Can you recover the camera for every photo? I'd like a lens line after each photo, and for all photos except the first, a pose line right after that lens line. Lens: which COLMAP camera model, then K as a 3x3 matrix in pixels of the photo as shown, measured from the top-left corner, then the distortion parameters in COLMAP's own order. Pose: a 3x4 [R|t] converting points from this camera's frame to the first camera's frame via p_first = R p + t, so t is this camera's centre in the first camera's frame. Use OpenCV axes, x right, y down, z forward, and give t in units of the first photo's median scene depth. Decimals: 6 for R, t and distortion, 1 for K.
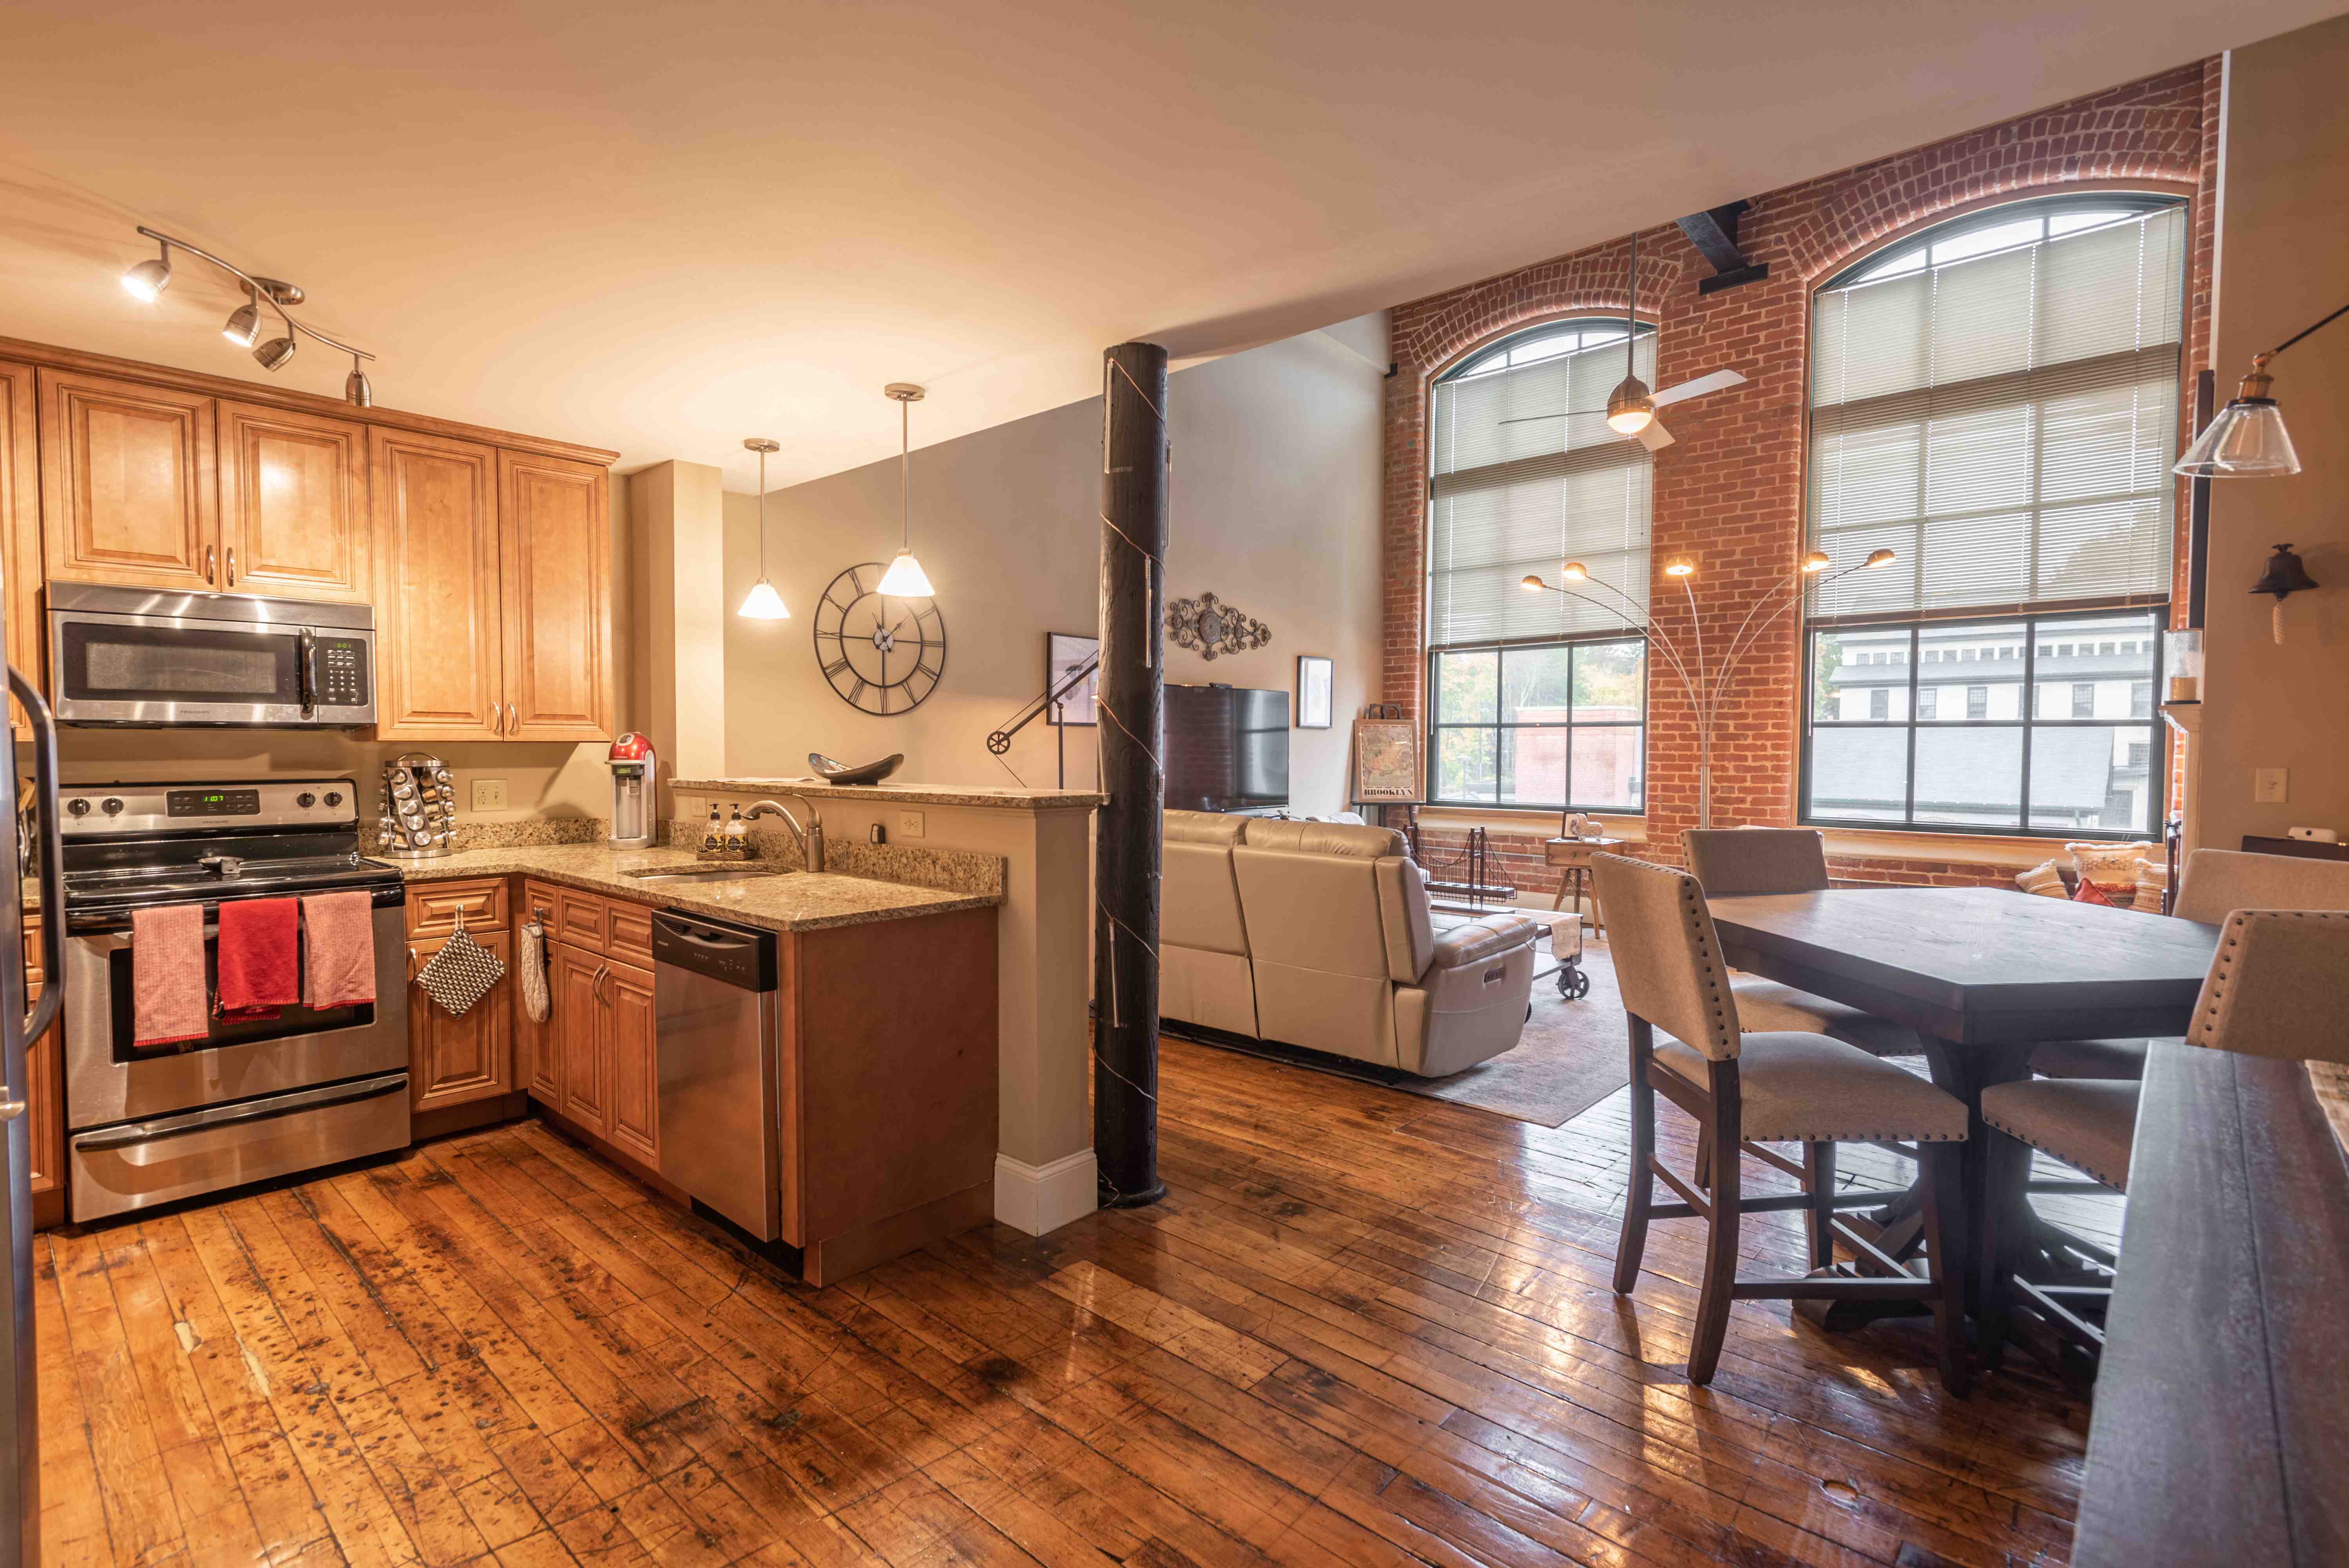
lens RADIAL K [[1102.0, 0, 1174.5], [0, 1102.0, 784.0], [0, 0, 1]] dist [0.018963, -0.008189]
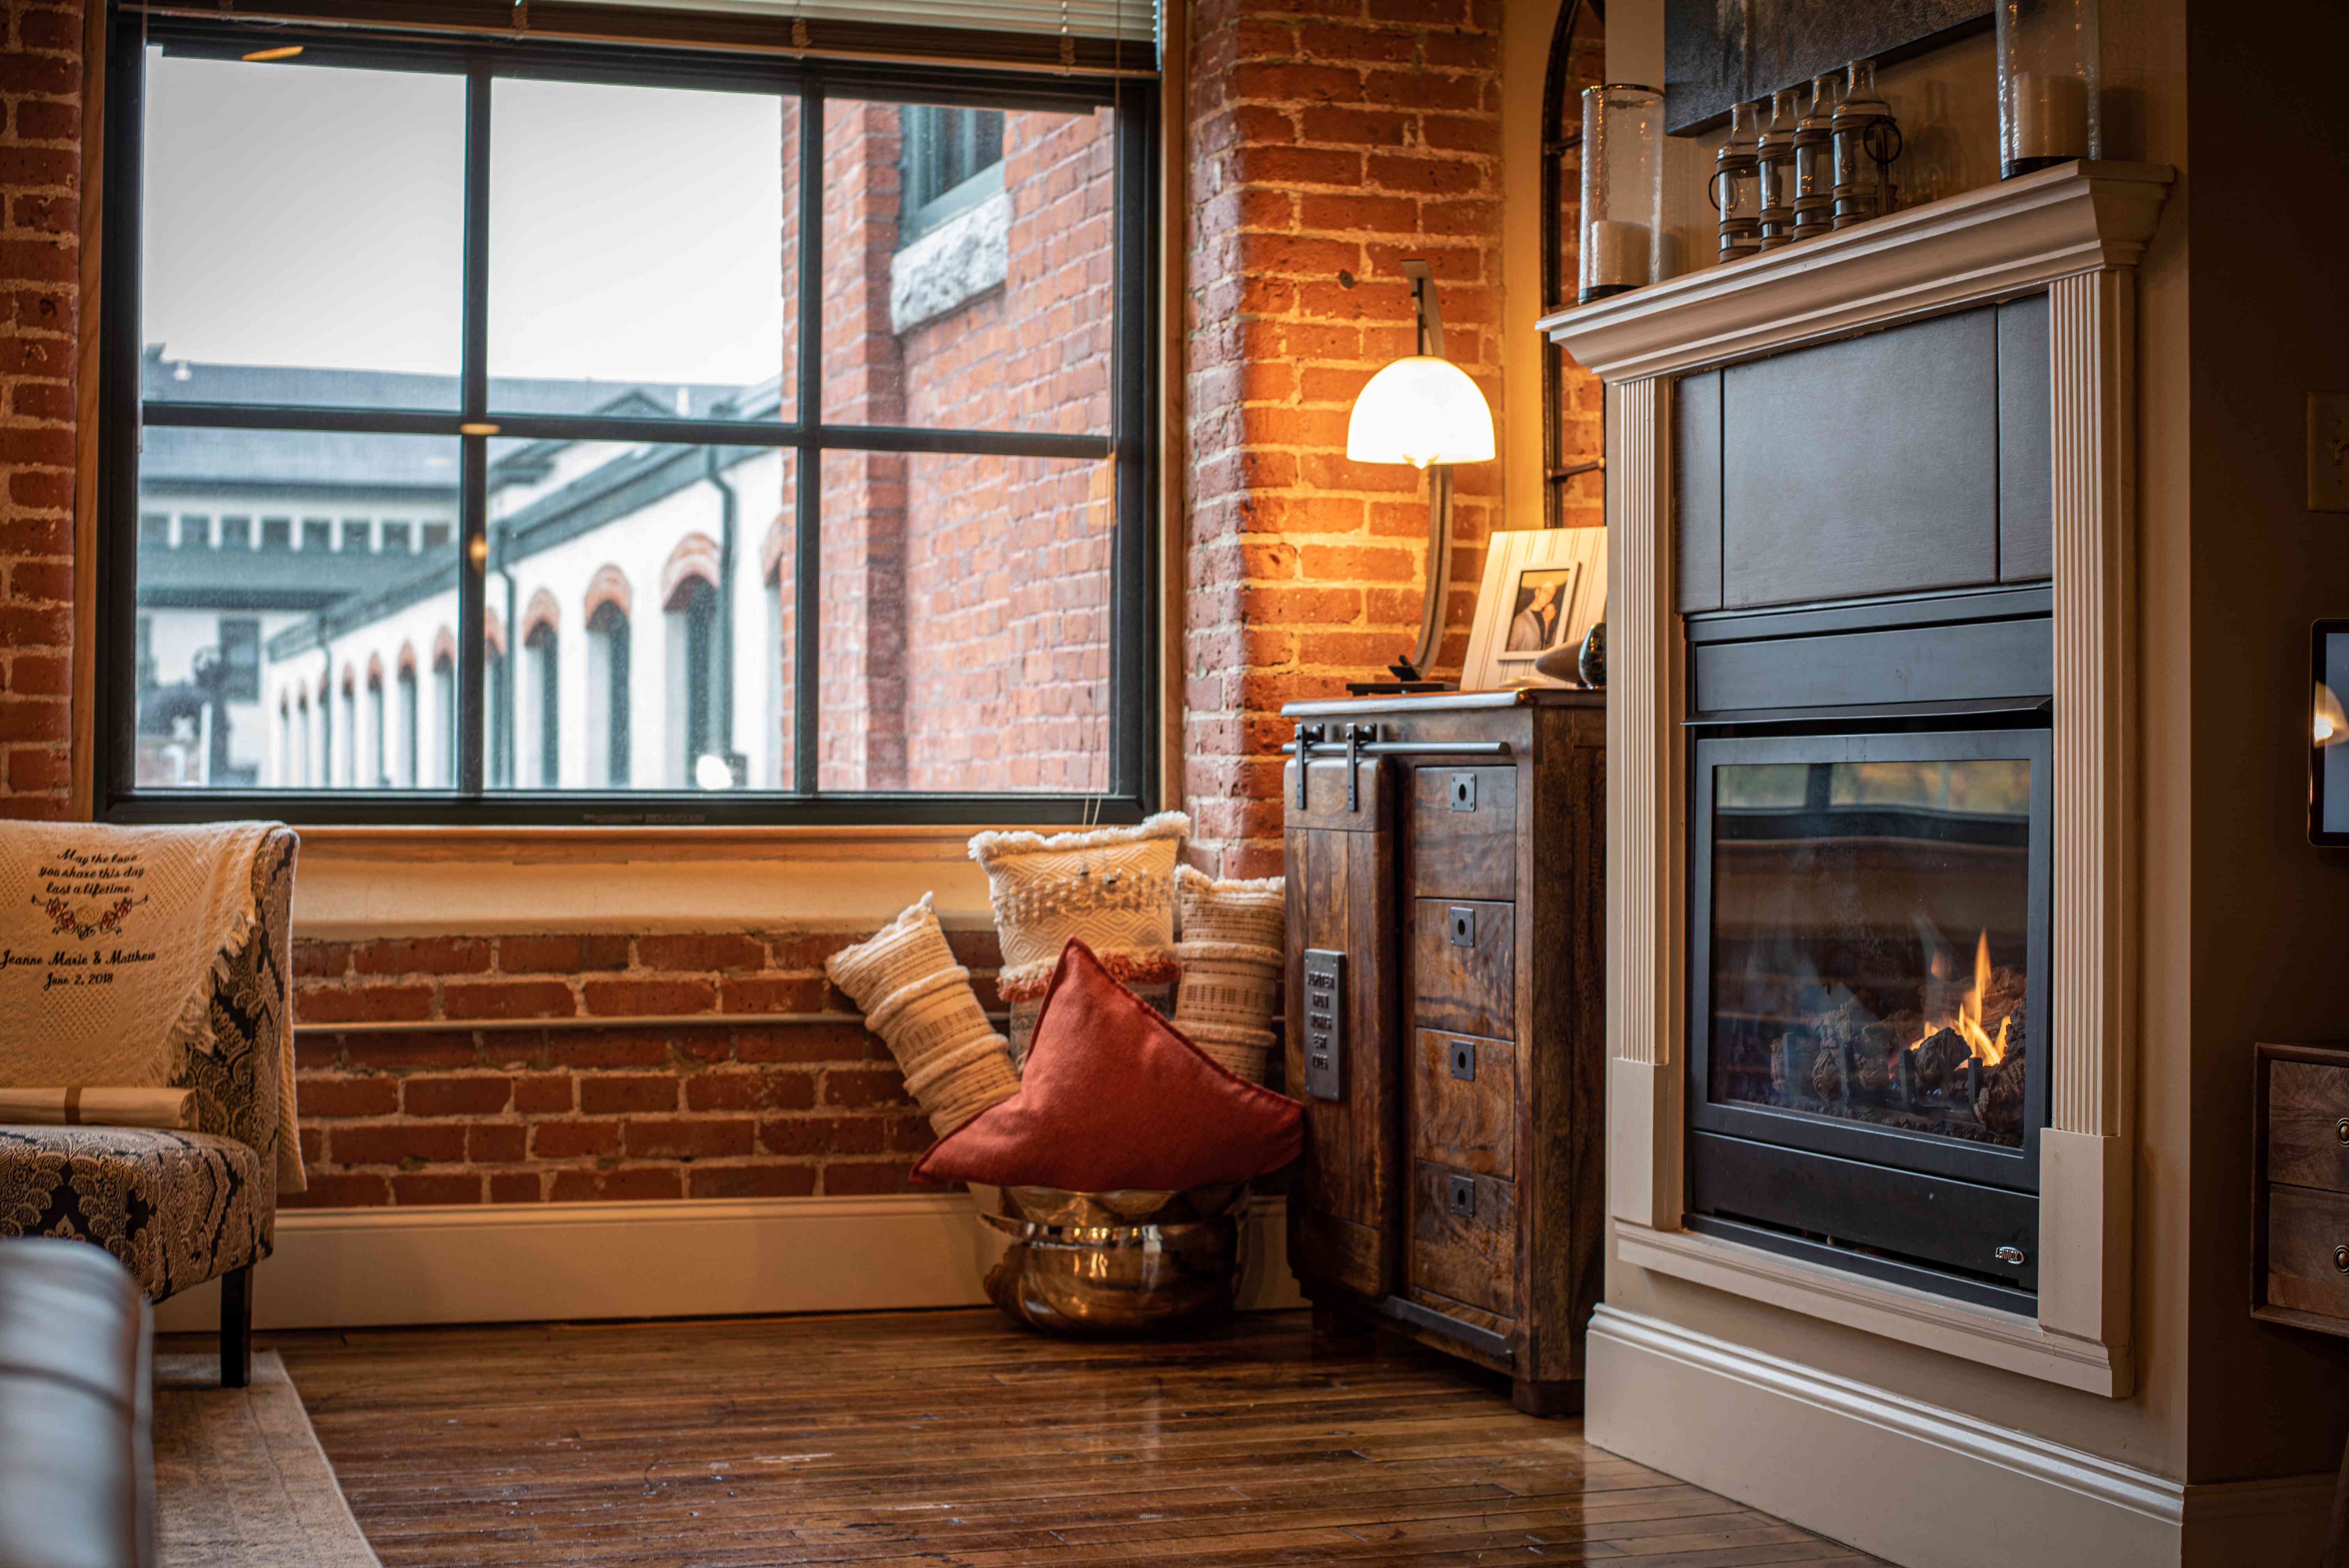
lens RADIAL K [[3413.4, 0, 1219.6], [0, 3413.4, 775.9], [0, 0, 1]] dist [-0.100084, -0.006505]
pose [[0.468661, 0.002902, 0.883374, 0.030050], [0.031683, 0.999296, -0.020092, 0.048920], [-0.882810, 0.037405, 0.468239, 0.436794]]
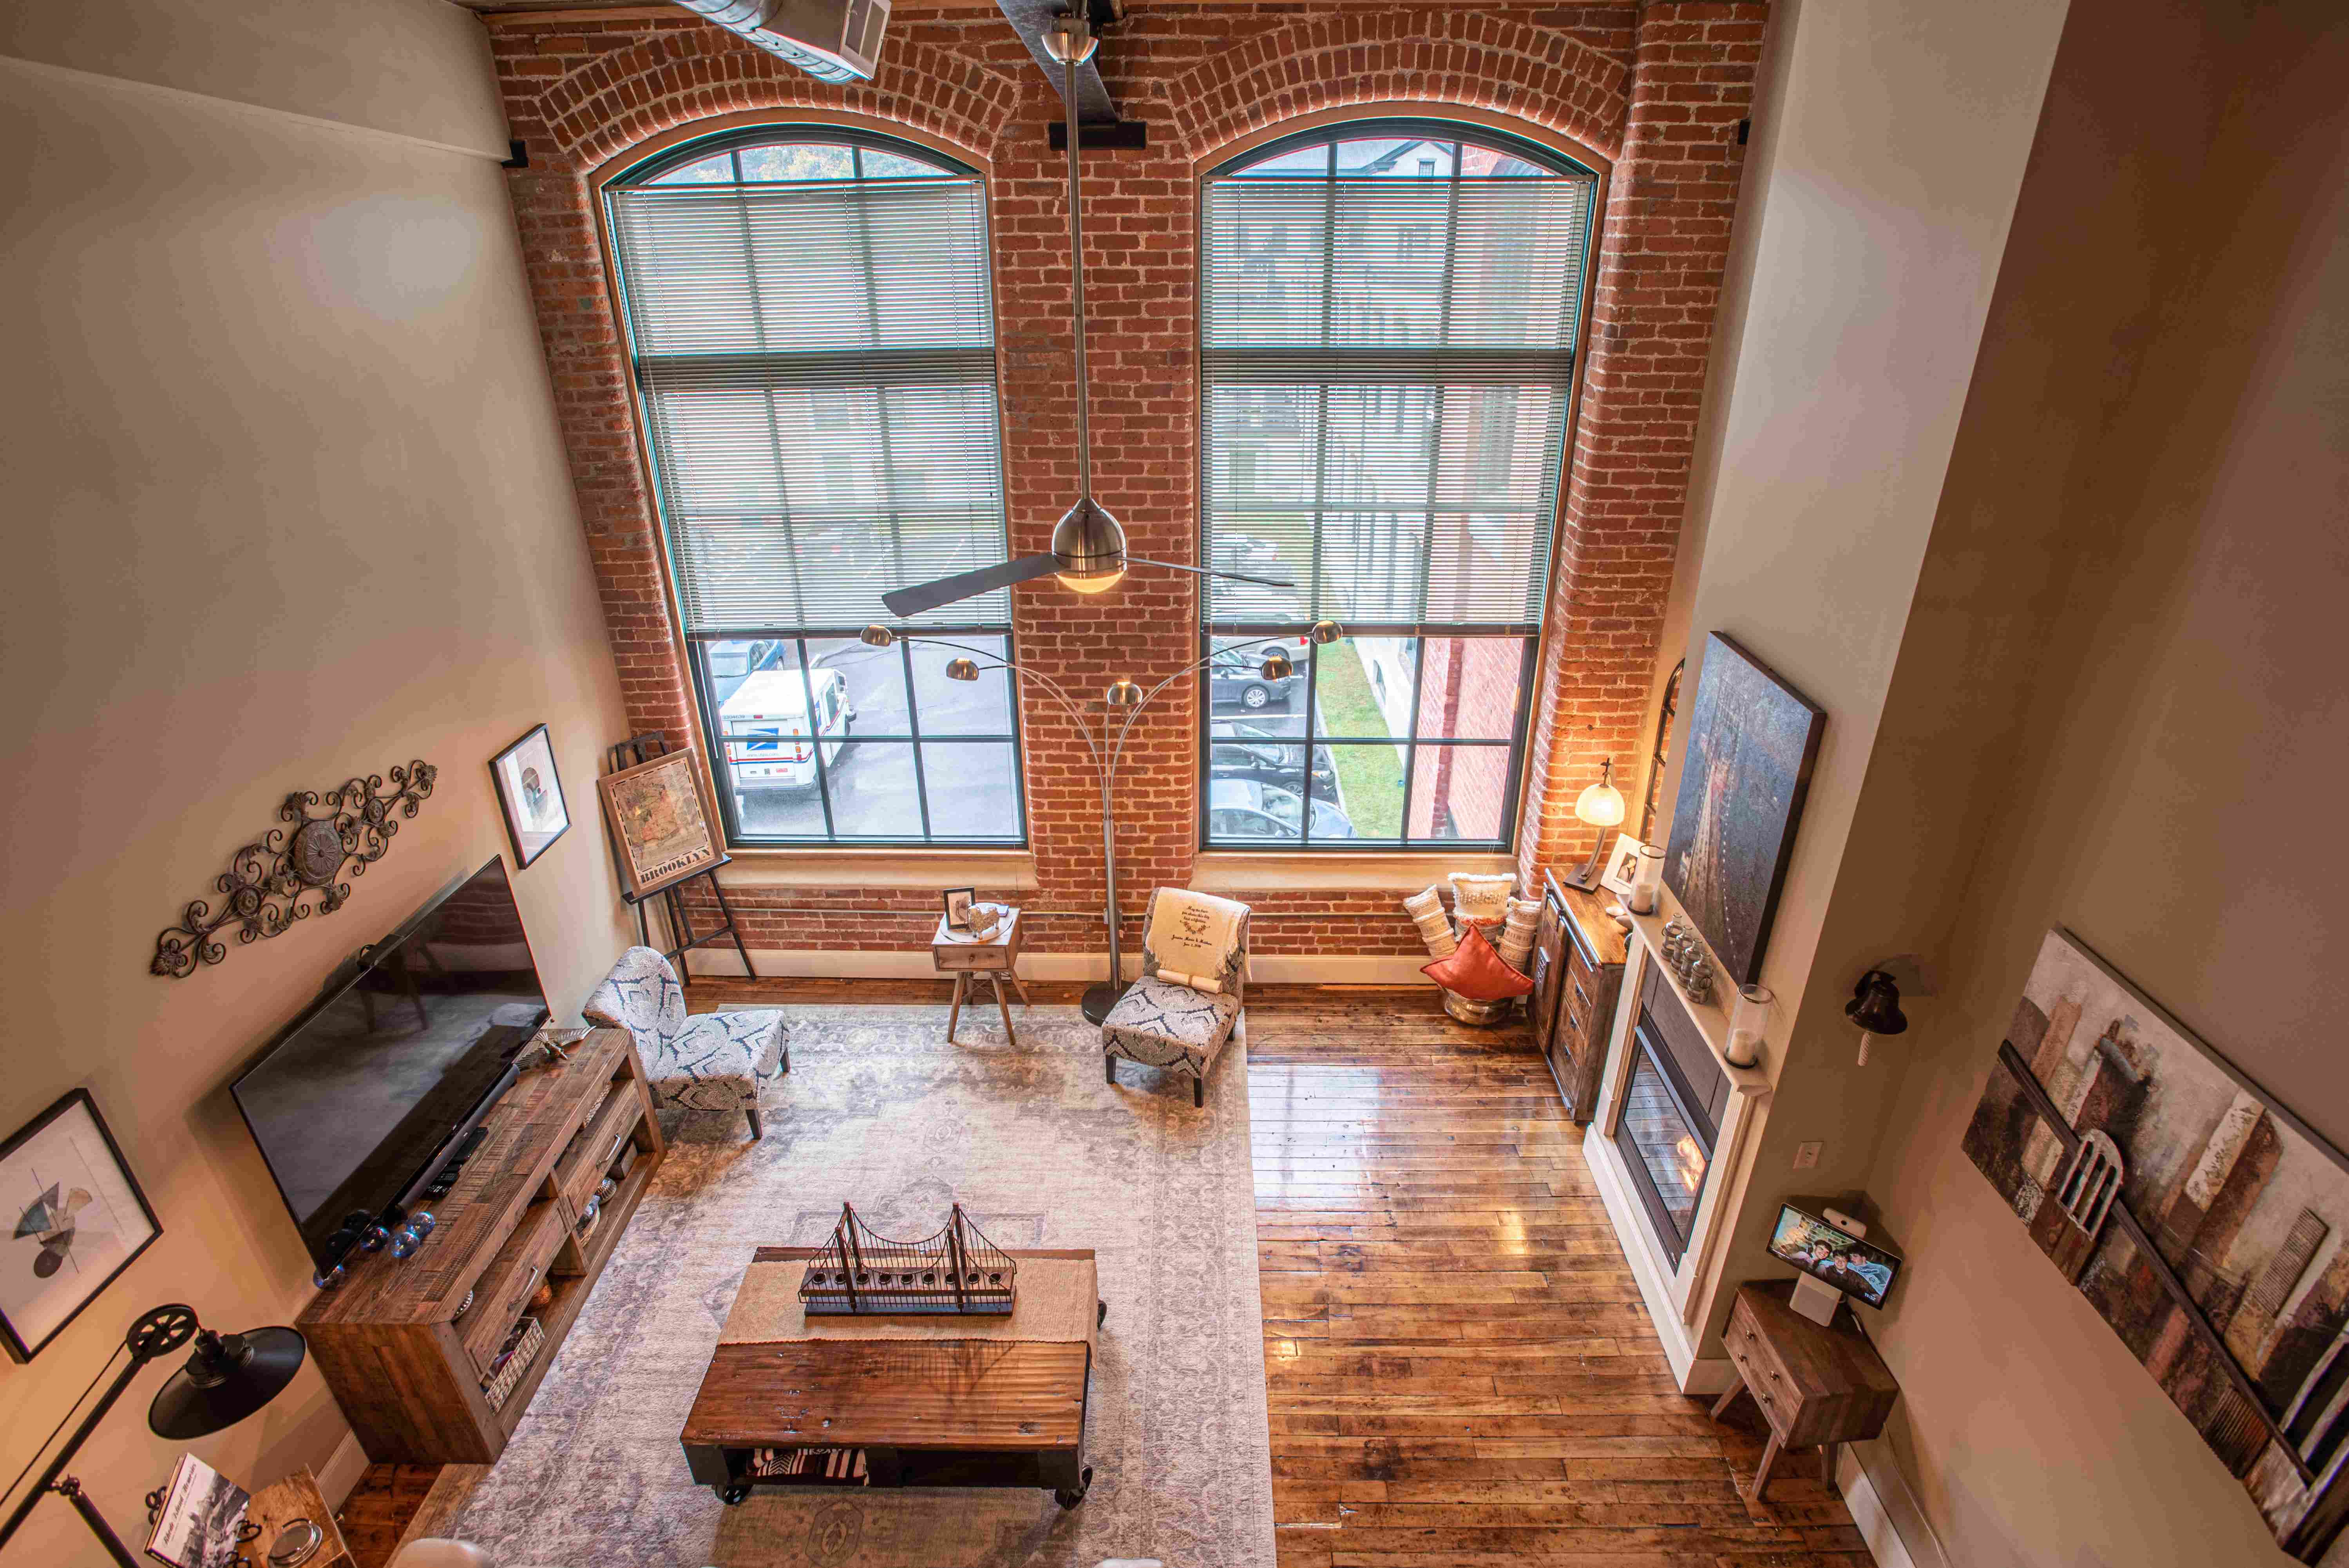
lens RADIAL K [[1143.9, 0, 1182.2], [0, 1143.9, 780.9], [0, 0, 1]] dist [-0.077245, 0.035359]
pose [[0.751455, -0.293980, 0.590671, 0.041526], [0.035173, 0.911824, 0.409073, -0.374083], [-0.658847, -0.286624, 0.695534, 0.400136]]
